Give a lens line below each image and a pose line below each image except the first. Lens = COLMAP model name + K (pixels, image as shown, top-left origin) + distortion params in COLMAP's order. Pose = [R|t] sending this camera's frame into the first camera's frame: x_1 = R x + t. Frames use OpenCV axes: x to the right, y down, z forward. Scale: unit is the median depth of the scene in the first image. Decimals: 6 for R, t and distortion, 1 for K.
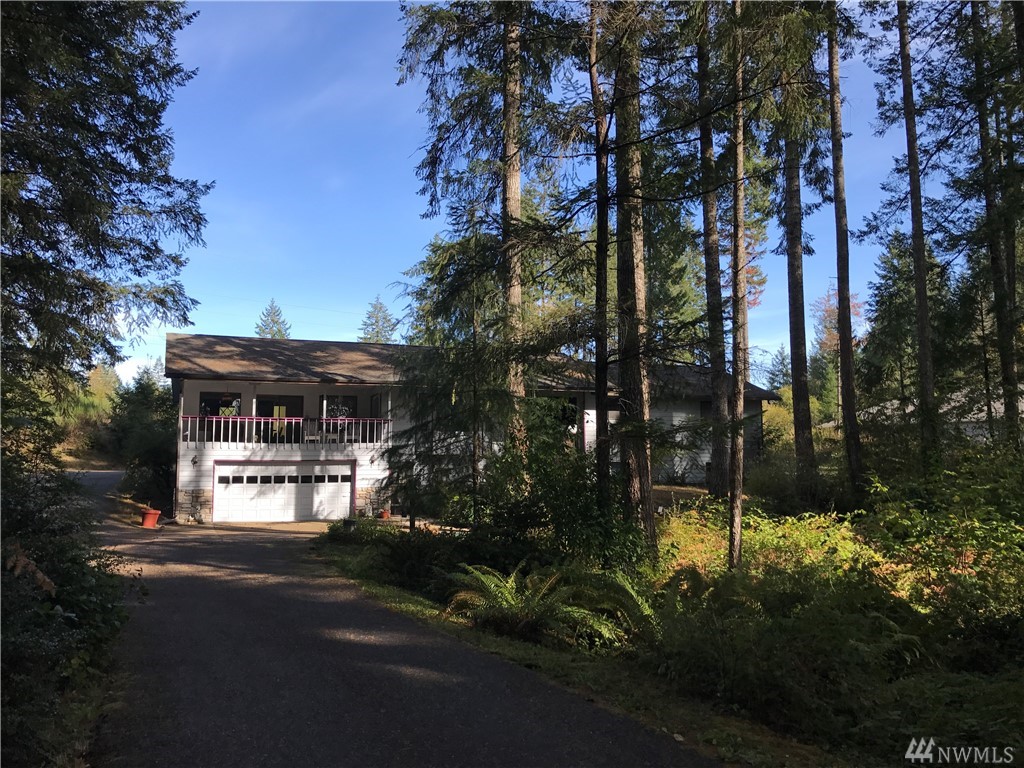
lens RADIAL K [[844.6, 0, 510.6], [0, 844.6, 379.9], [0, 0, 1]] dist [0.033799, -0.044148]
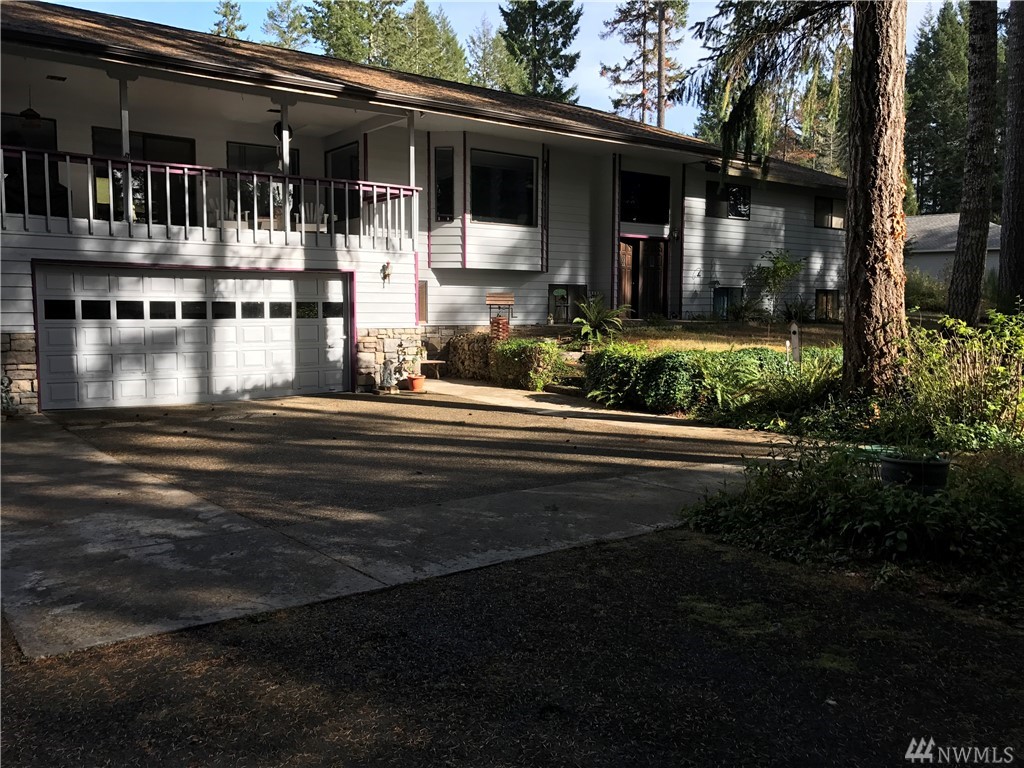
lens RADIAL K [[844.6, 0, 516.1], [0, 844.6, 381.6], [0, 0, 1]] dist [0.033799, -0.044148]
pose [[0.957769, -0.018448, 0.286946, -0.239517], [-0.036967, 0.981758, 0.186507, 0.065521], [-0.285153, -0.189238, 0.939615, 0.529981]]
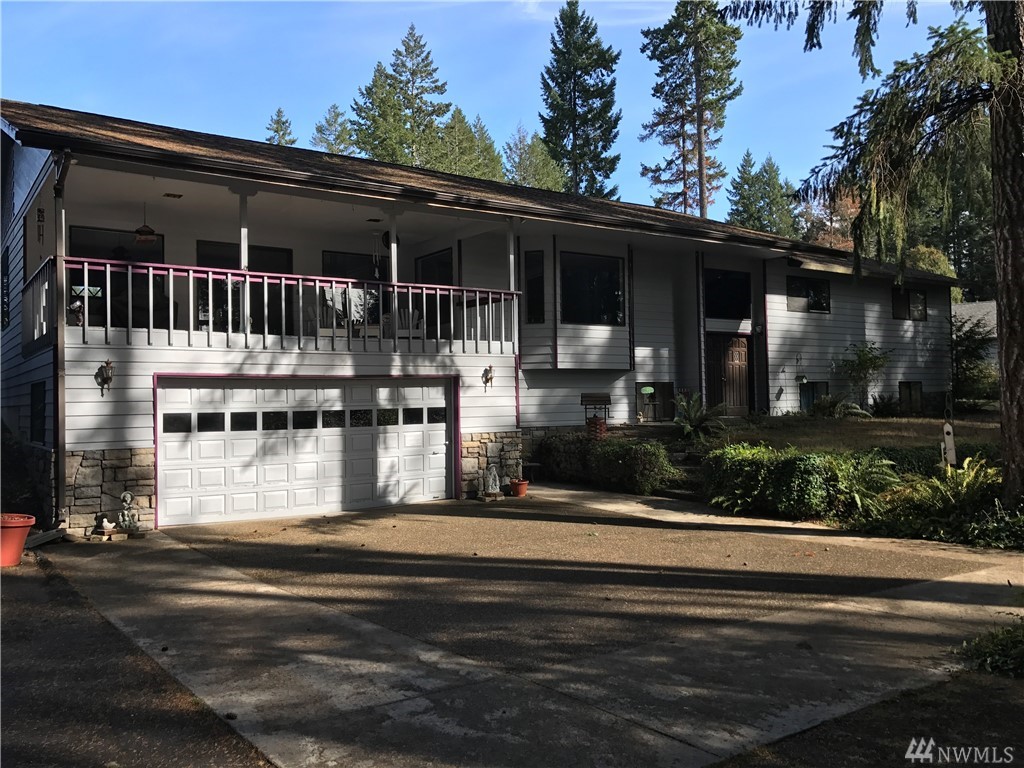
lens RADIAL K [[844.6, 0, 515.9], [0, 844.6, 385.7], [0, 0, 1]] dist [0.033799, -0.044148]
pose [[0.967519, -0.007986, 0.252672, -0.277184], [-0.013269, 0.996519, 0.082303, 0.062978], [-0.252449, -0.082983, 0.964045, 0.554834]]
